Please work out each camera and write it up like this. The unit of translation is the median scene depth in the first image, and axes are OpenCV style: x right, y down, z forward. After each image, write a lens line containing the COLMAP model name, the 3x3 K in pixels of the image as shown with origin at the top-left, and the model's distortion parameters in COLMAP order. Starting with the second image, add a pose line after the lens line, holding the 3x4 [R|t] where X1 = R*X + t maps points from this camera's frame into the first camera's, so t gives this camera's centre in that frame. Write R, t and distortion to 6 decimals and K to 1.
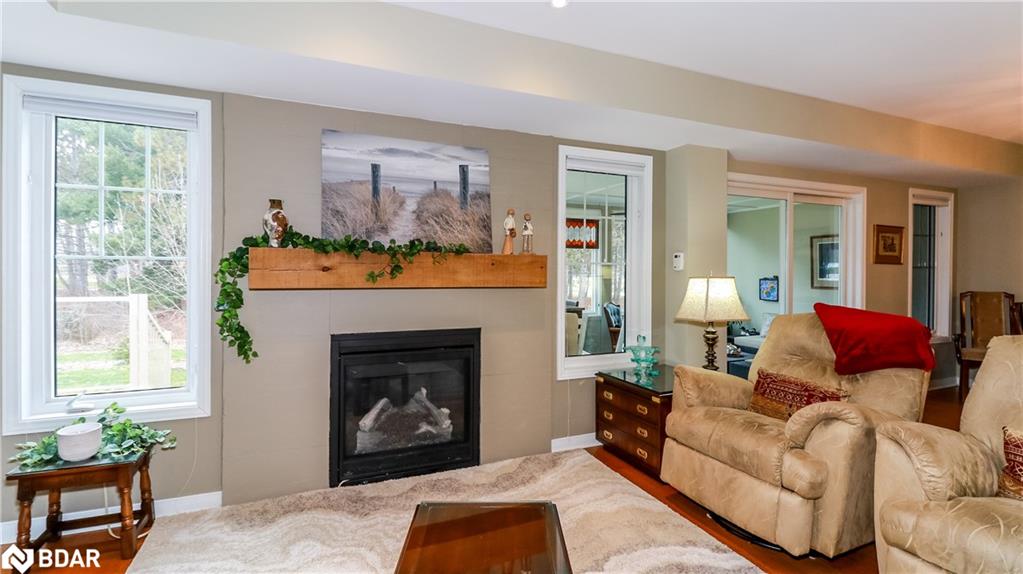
lens RADIAL K [[470.4, 0, 508.6], [0, 470.4, 273.7], [0, 0, 1]] dist [0.009183, -0.003517]
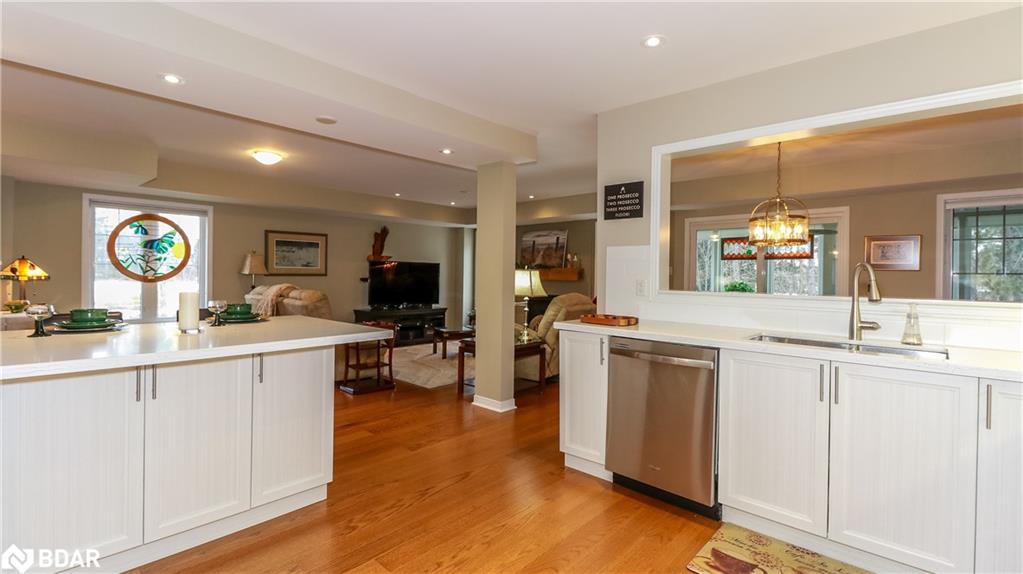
lens RADIAL K [[470.4, 0, 508.4], [0, 470.4, 287.2], [0, 0, 1]] dist [0.009183, -0.003517]
pose [[0.401649, 0.024050, -0.915478, 2.446498], [-0.019025, 0.999659, 0.017914, 0.026060], [0.915596, 0.010222, 0.401969, -0.408237]]
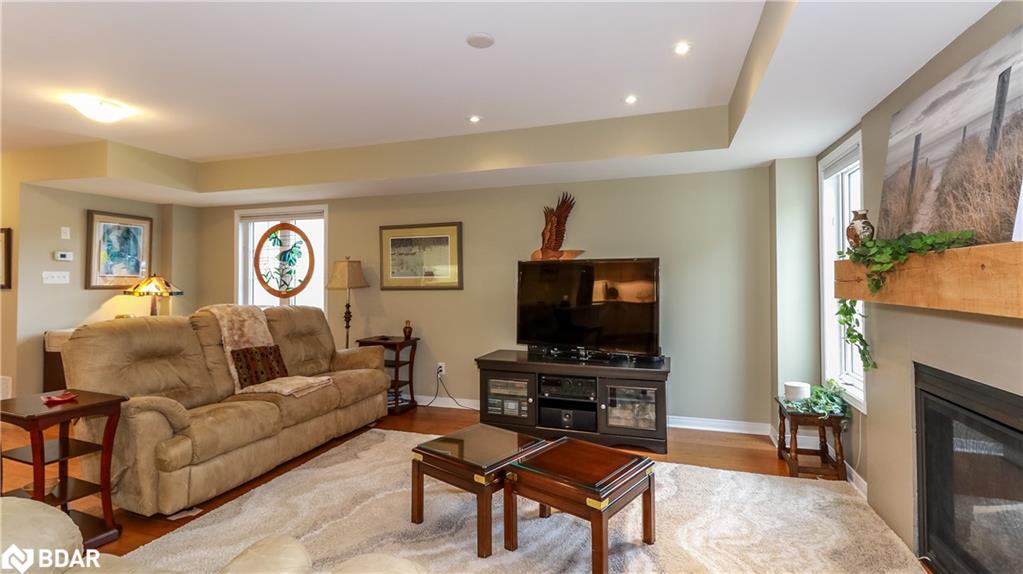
lens RADIAL K [[470.4, 0, 516.3], [0, 470.4, 277.0], [0, 0, 1]] dist [0.009183, -0.003517]
pose [[-0.657474, -0.011436, -0.753391, 0.644578], [-0.006862, 0.999934, -0.009190, -0.002367], [0.753446, -0.000873, -0.657509, 0.972642]]
